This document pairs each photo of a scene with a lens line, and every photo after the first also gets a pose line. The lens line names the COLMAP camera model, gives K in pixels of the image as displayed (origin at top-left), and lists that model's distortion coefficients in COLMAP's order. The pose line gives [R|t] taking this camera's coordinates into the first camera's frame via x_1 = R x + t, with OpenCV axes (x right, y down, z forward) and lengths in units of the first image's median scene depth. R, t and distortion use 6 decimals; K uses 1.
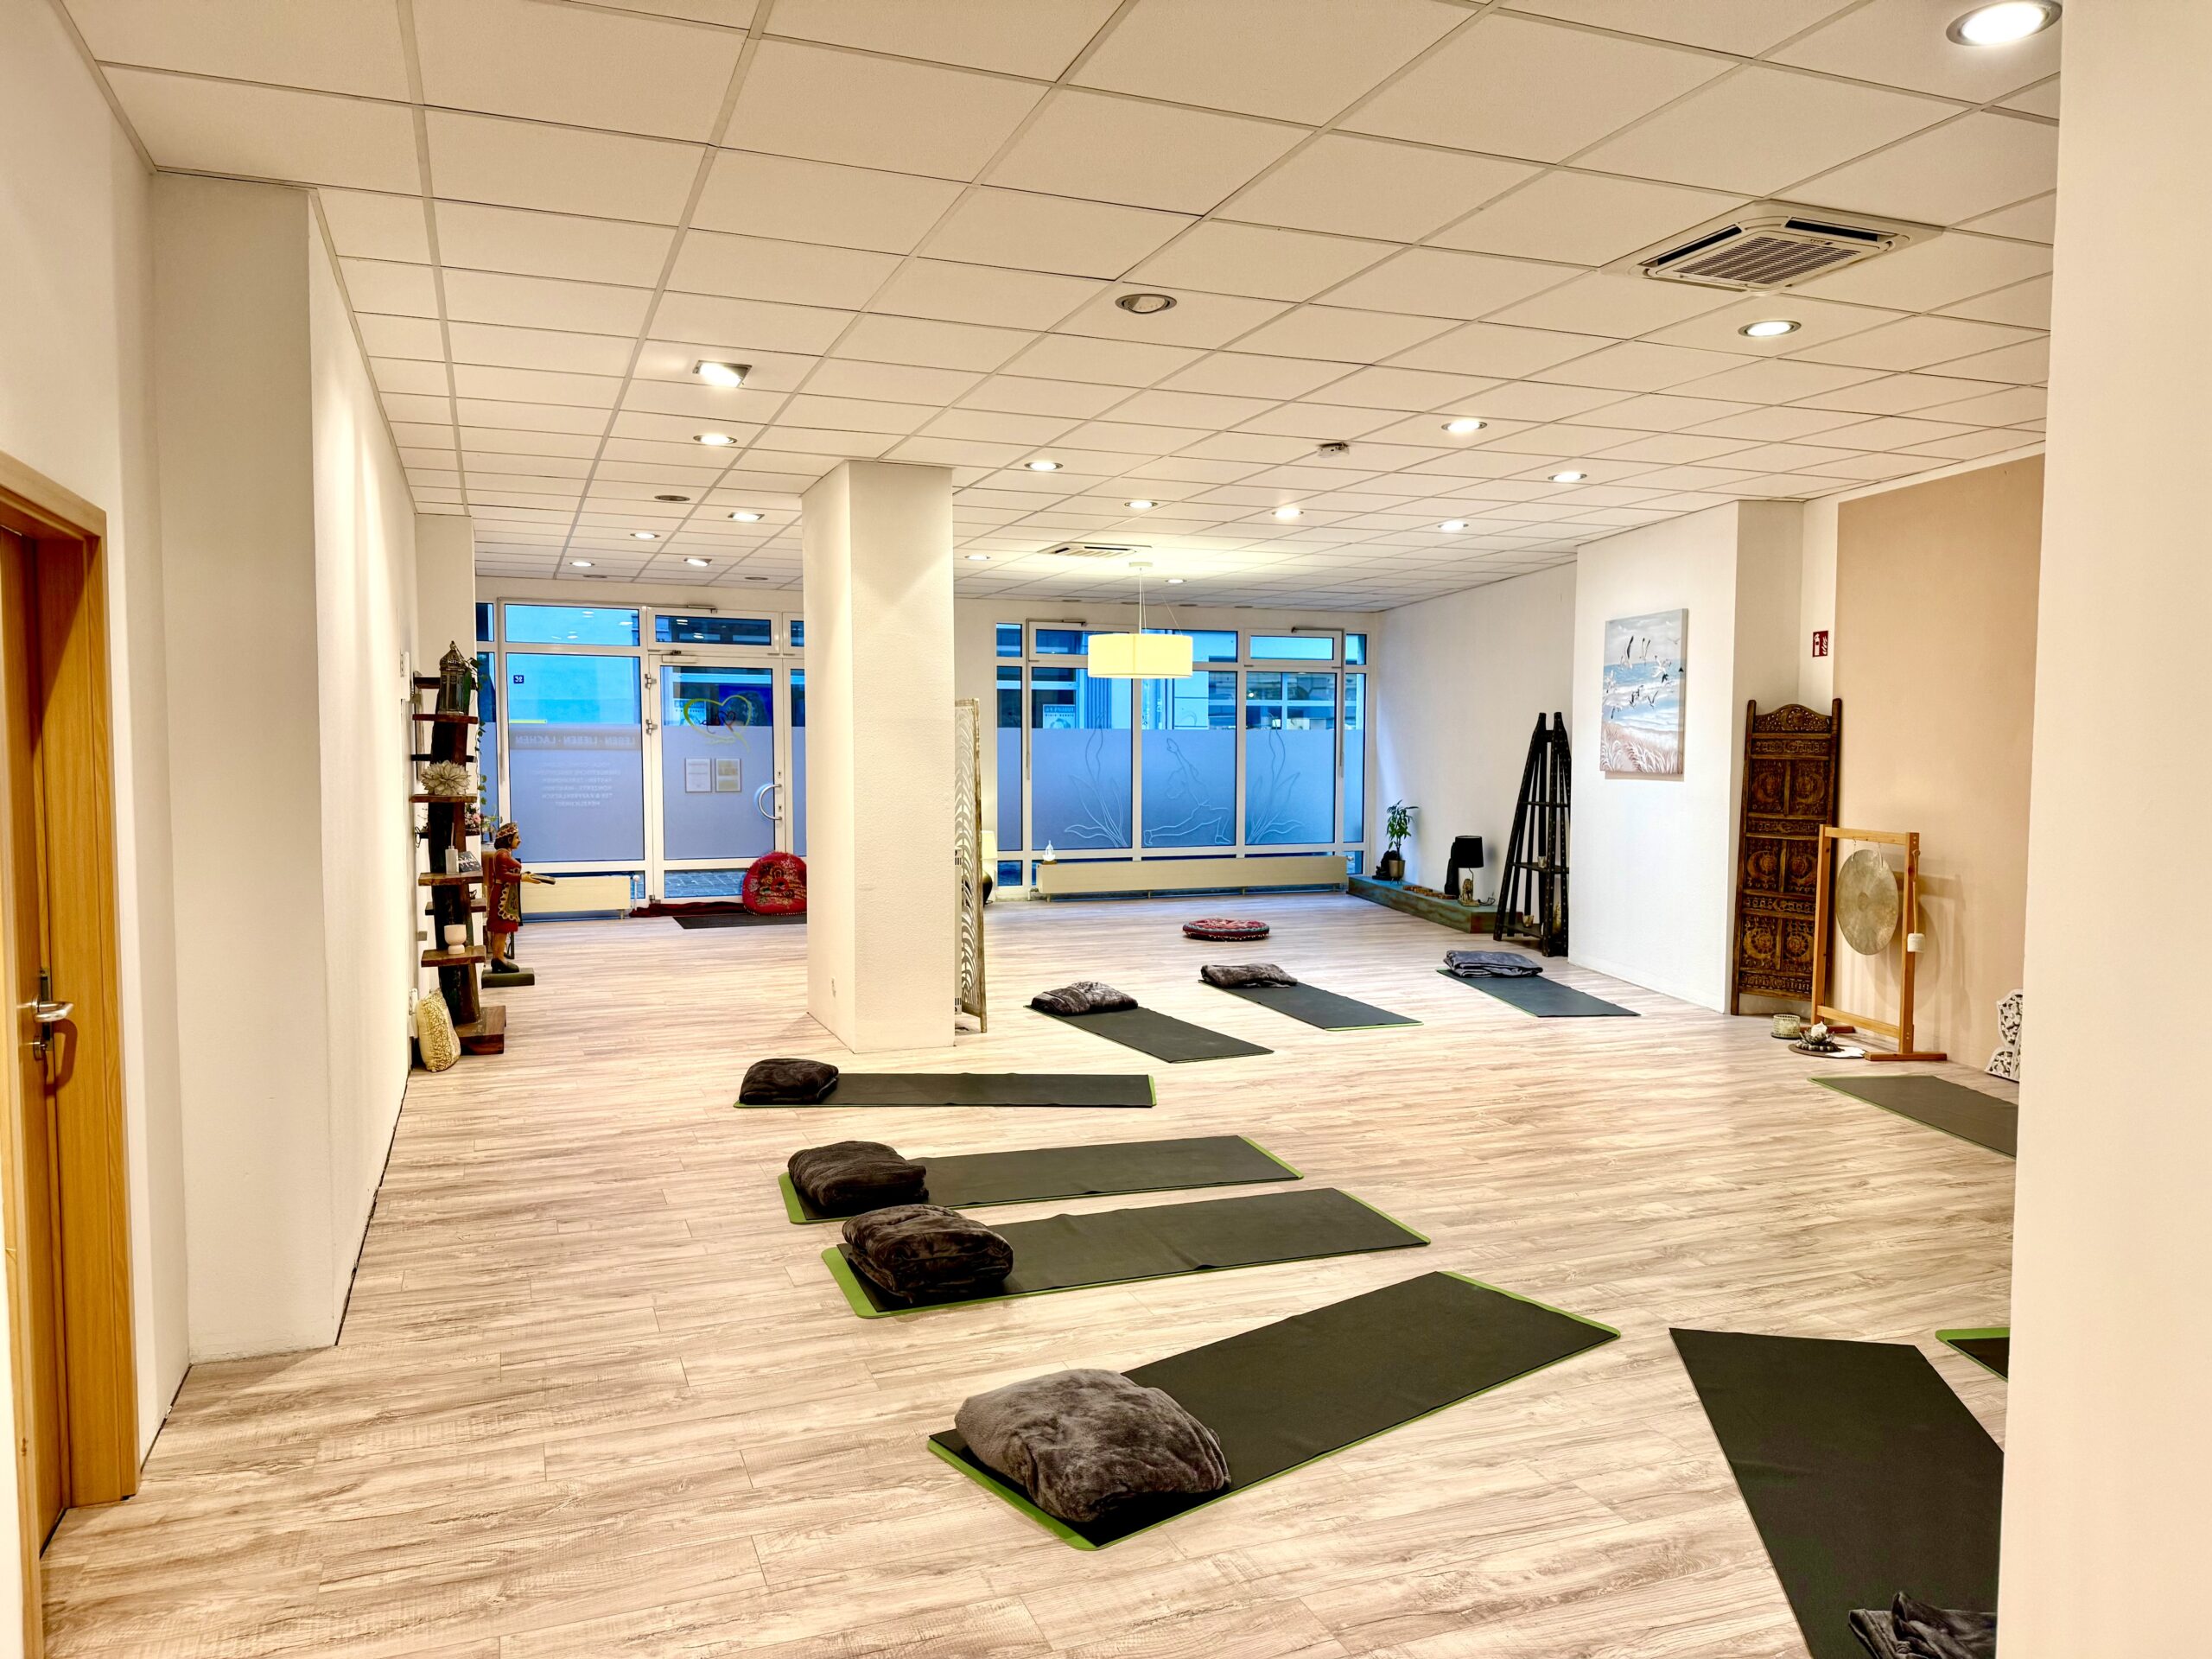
lens RADIAL K [[1539.0, 0, 1106.1], [0, 1539.0, 817.2], [0, 0, 1]] dist [0.048495, -0.061375]
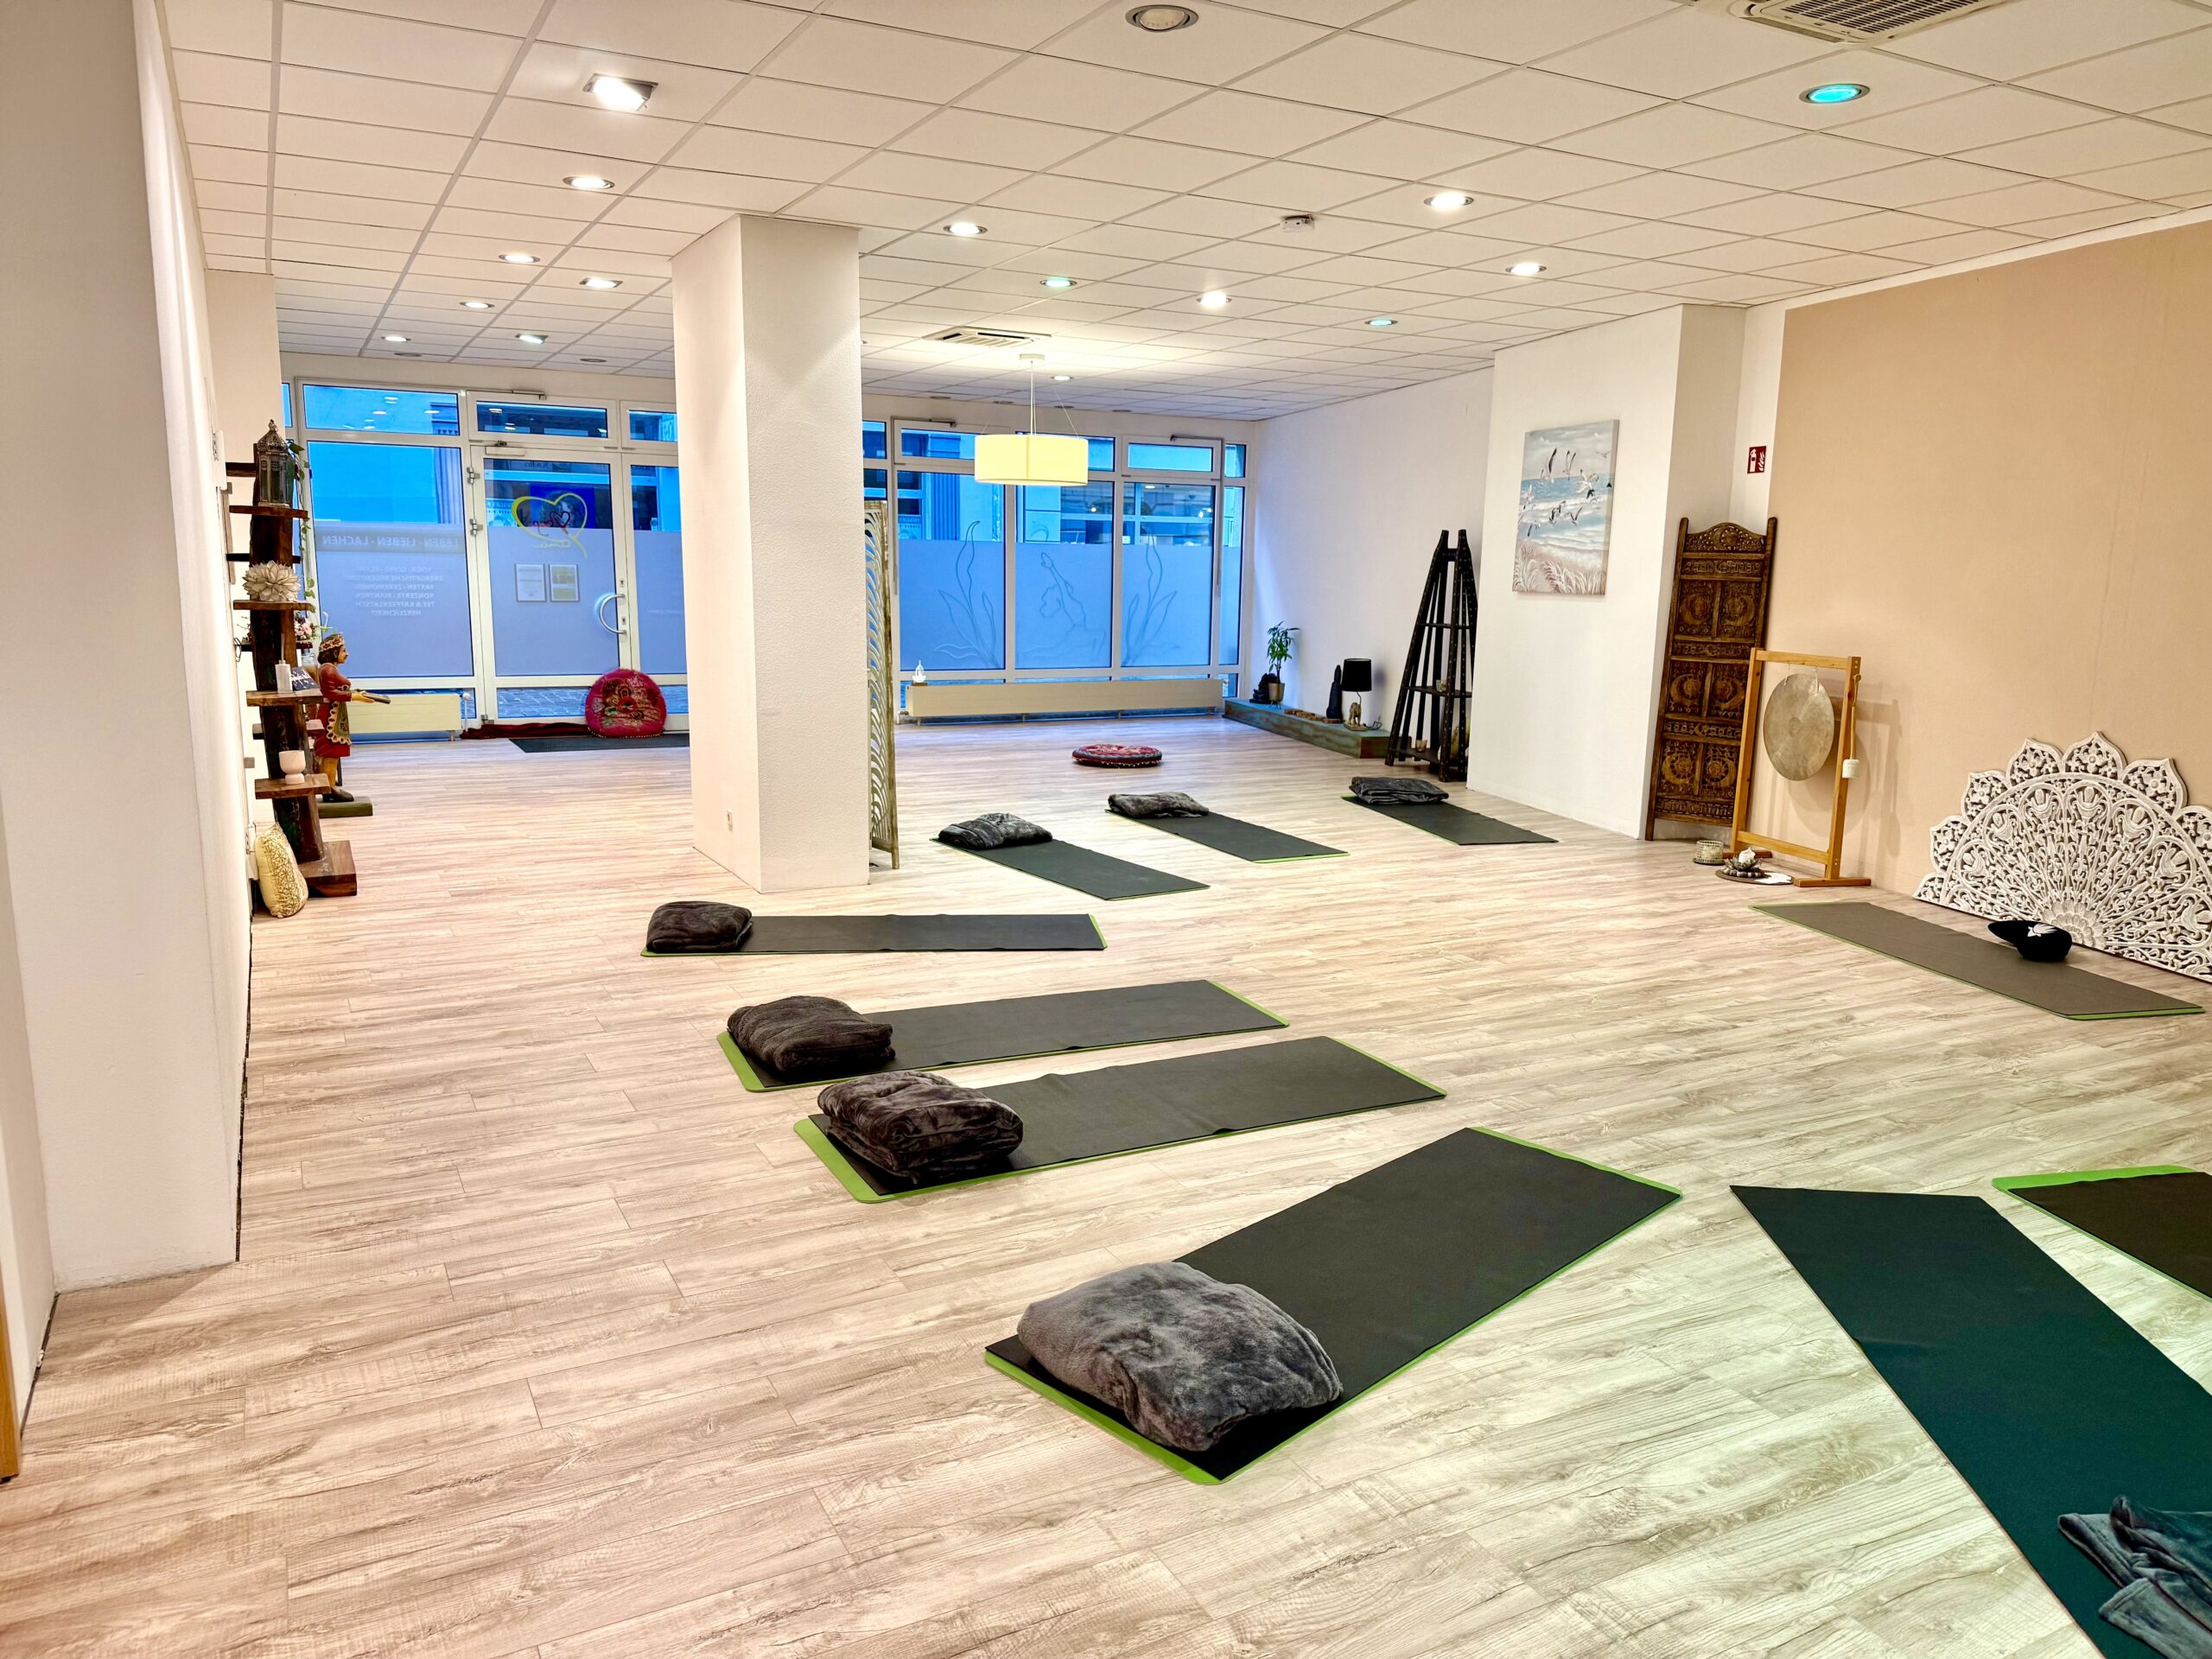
lens RADIAL K [[1539.0, 0, 1100.1], [0, 1539.0, 824.5], [0, 0, 1]] dist [0.048495, -0.061375]
pose [[0.993347, -0.005221, 0.115037, -0.094883], [-0.008736, 0.992676, 0.120494, 0.001679], [-0.114824, -0.120697, 0.986026, 0.110596]]
